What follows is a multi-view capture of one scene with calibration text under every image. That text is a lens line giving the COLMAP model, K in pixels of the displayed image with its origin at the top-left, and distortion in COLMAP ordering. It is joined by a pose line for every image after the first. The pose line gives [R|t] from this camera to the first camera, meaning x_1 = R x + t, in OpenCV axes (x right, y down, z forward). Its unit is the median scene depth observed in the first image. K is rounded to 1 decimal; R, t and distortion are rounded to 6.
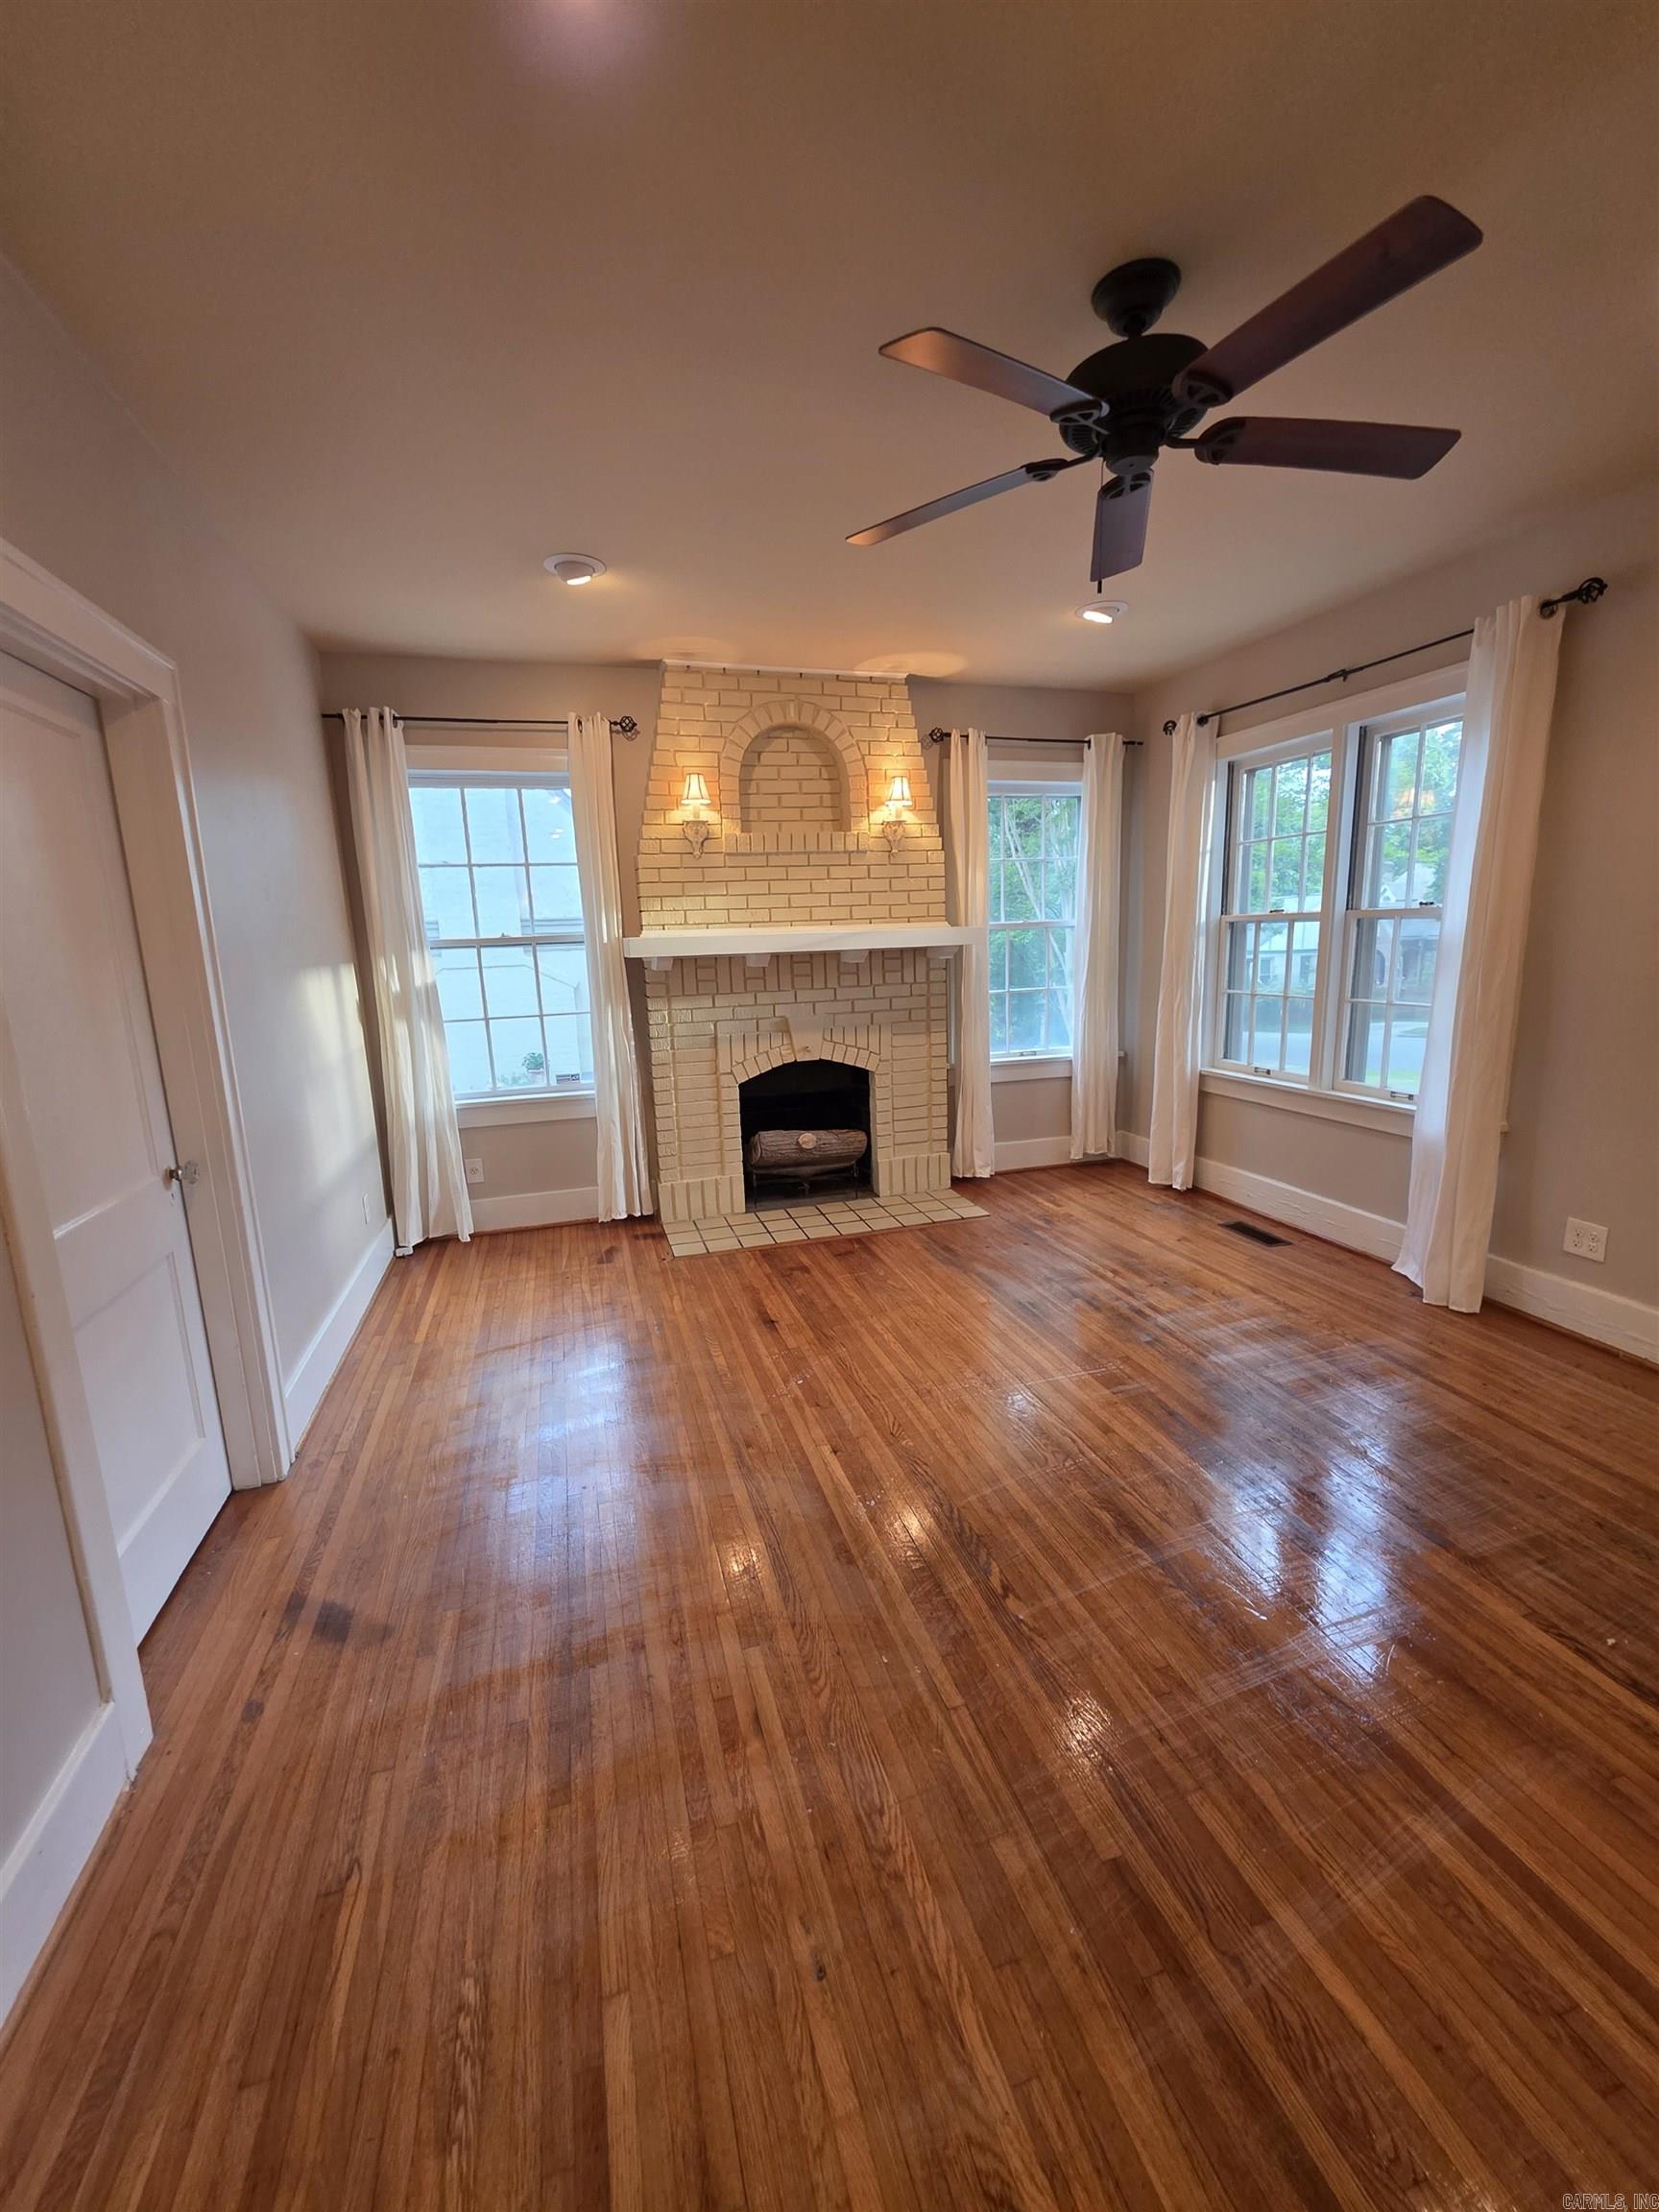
lens RADIAL K [[888.5, 0, 821.4], [0, 888.5, 1100.6], [0, 0, 1]] dist [-0.000428, 0.001059]
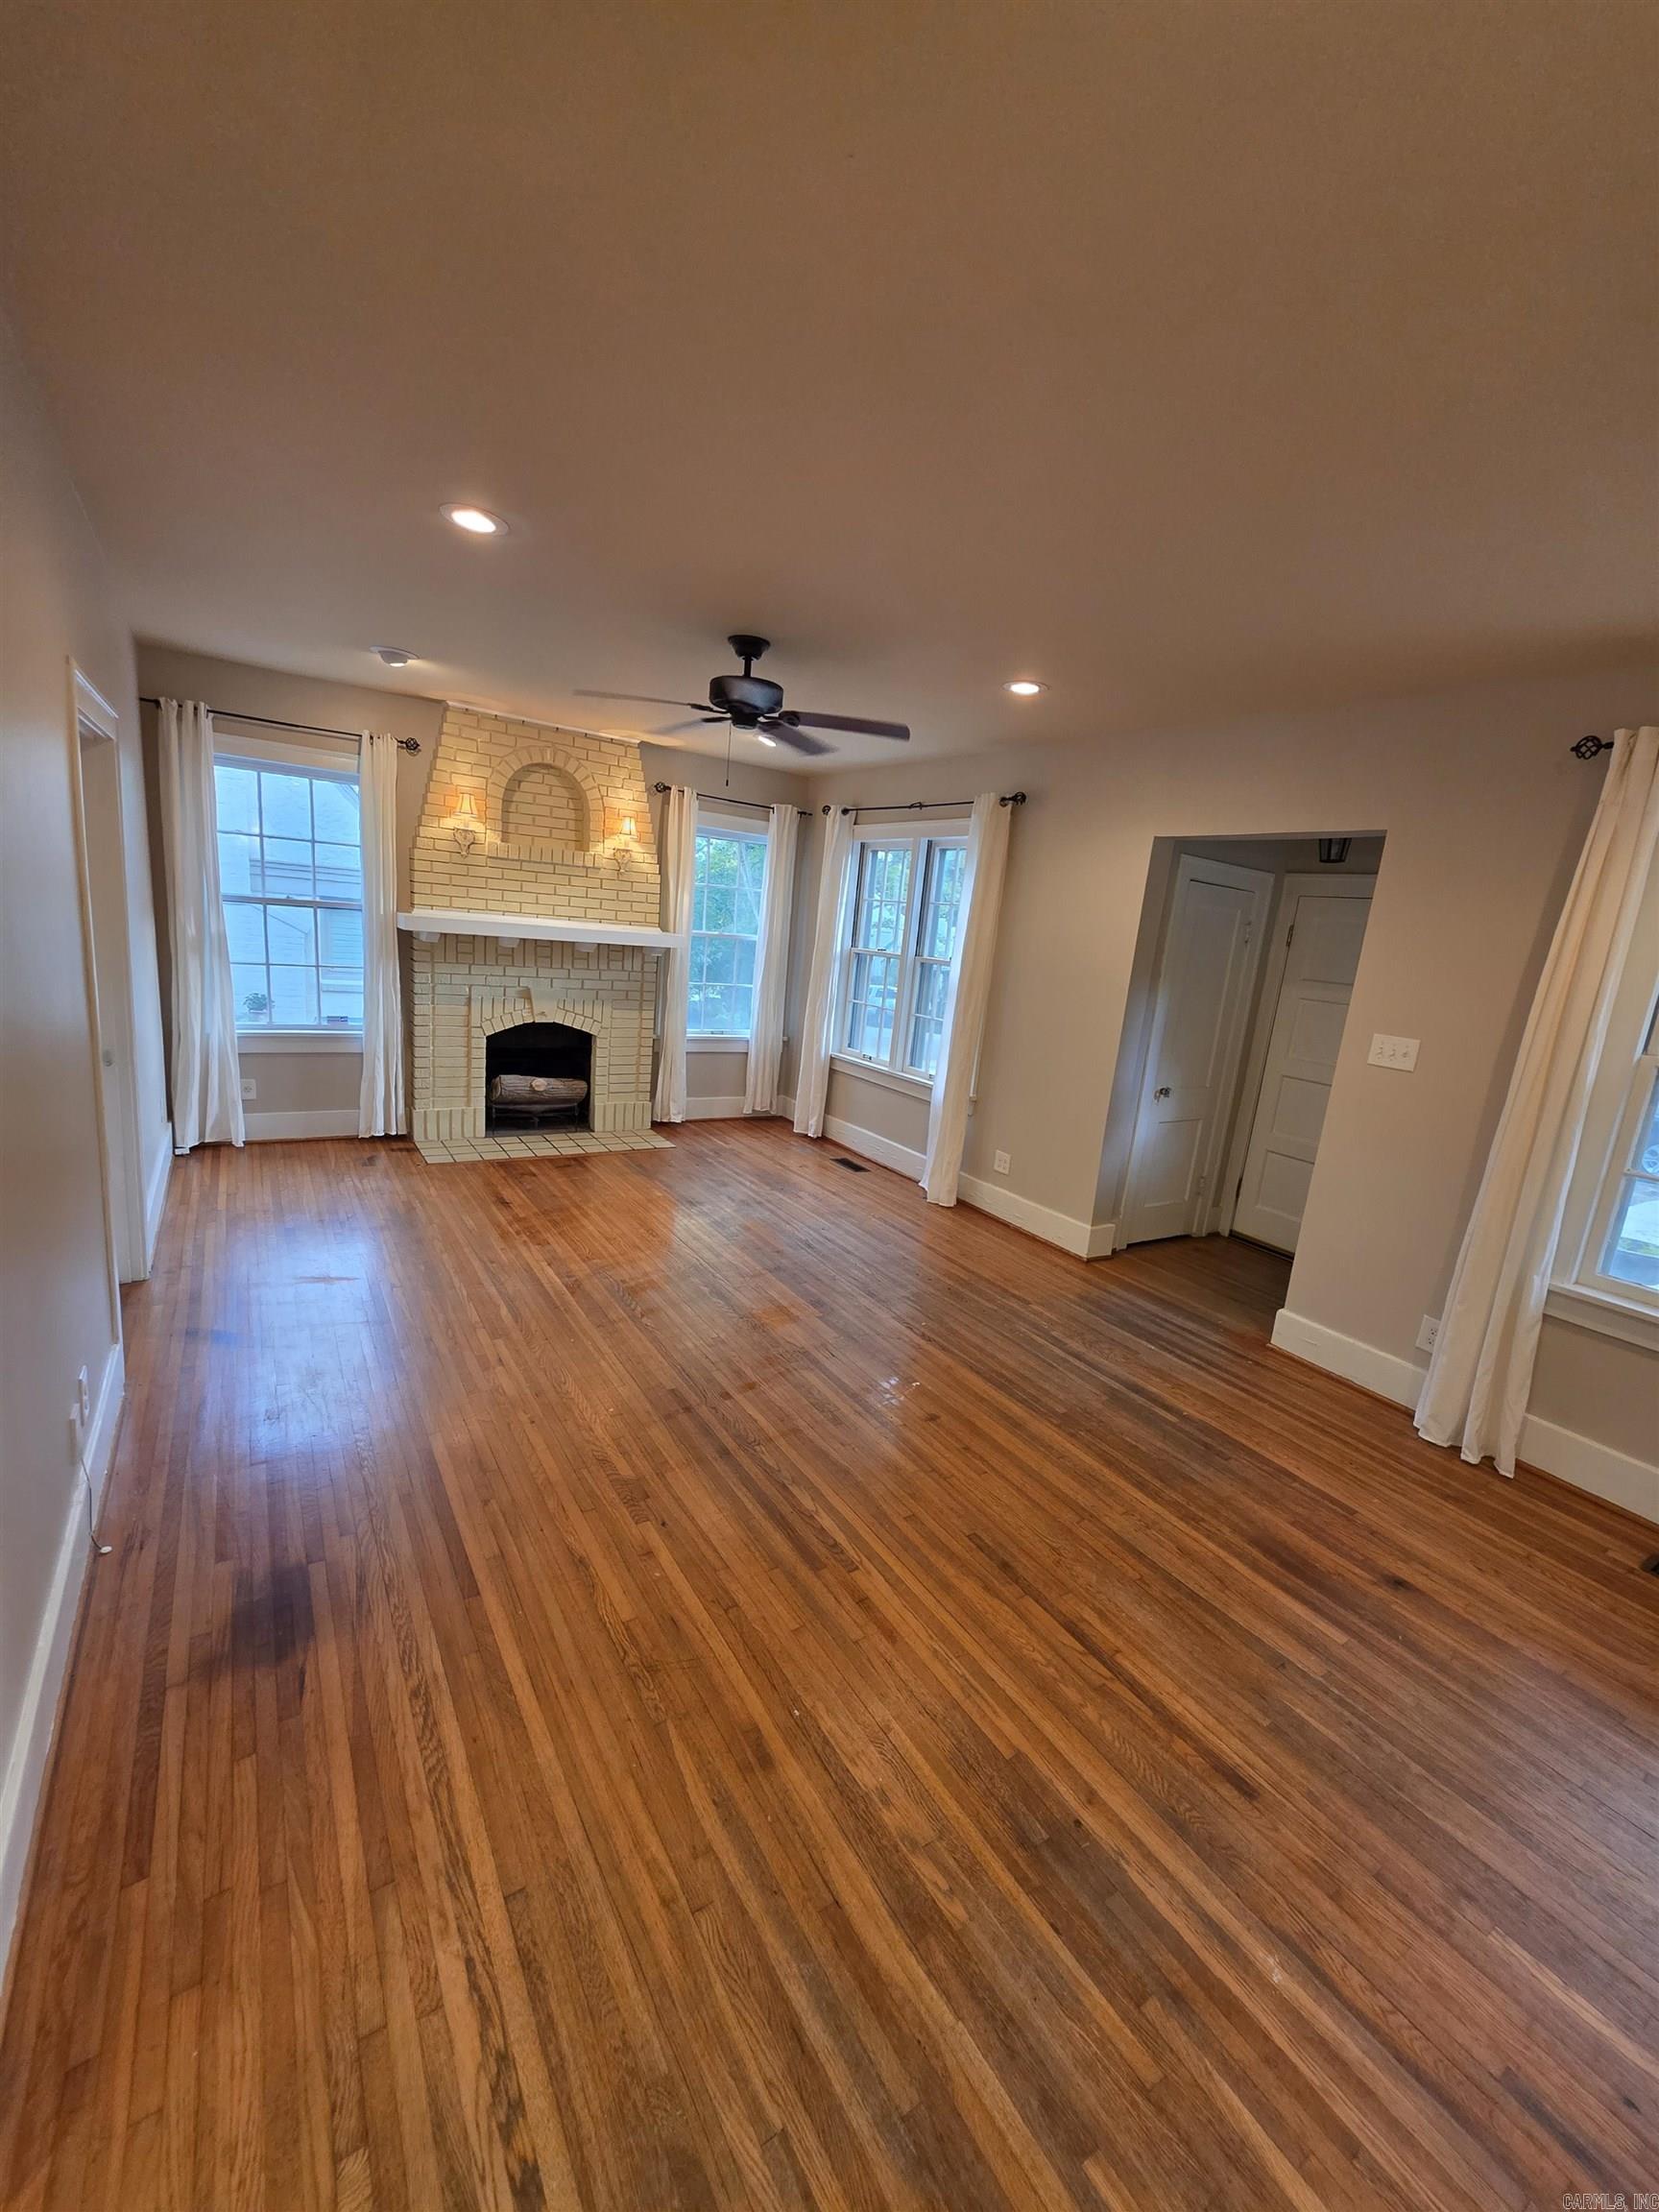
lens RADIAL K [[888.5, 0, 825.3], [0, 888.5, 1111.0], [0, 0, 1]] dist [-0.000428, 0.001059]
pose [[0.952429, 0.059772, 0.298841, -0.004202], [-0.070084, 0.997255, 0.023901, 0.025834], [-0.296592, -0.043708, 0.954004, -0.396746]]
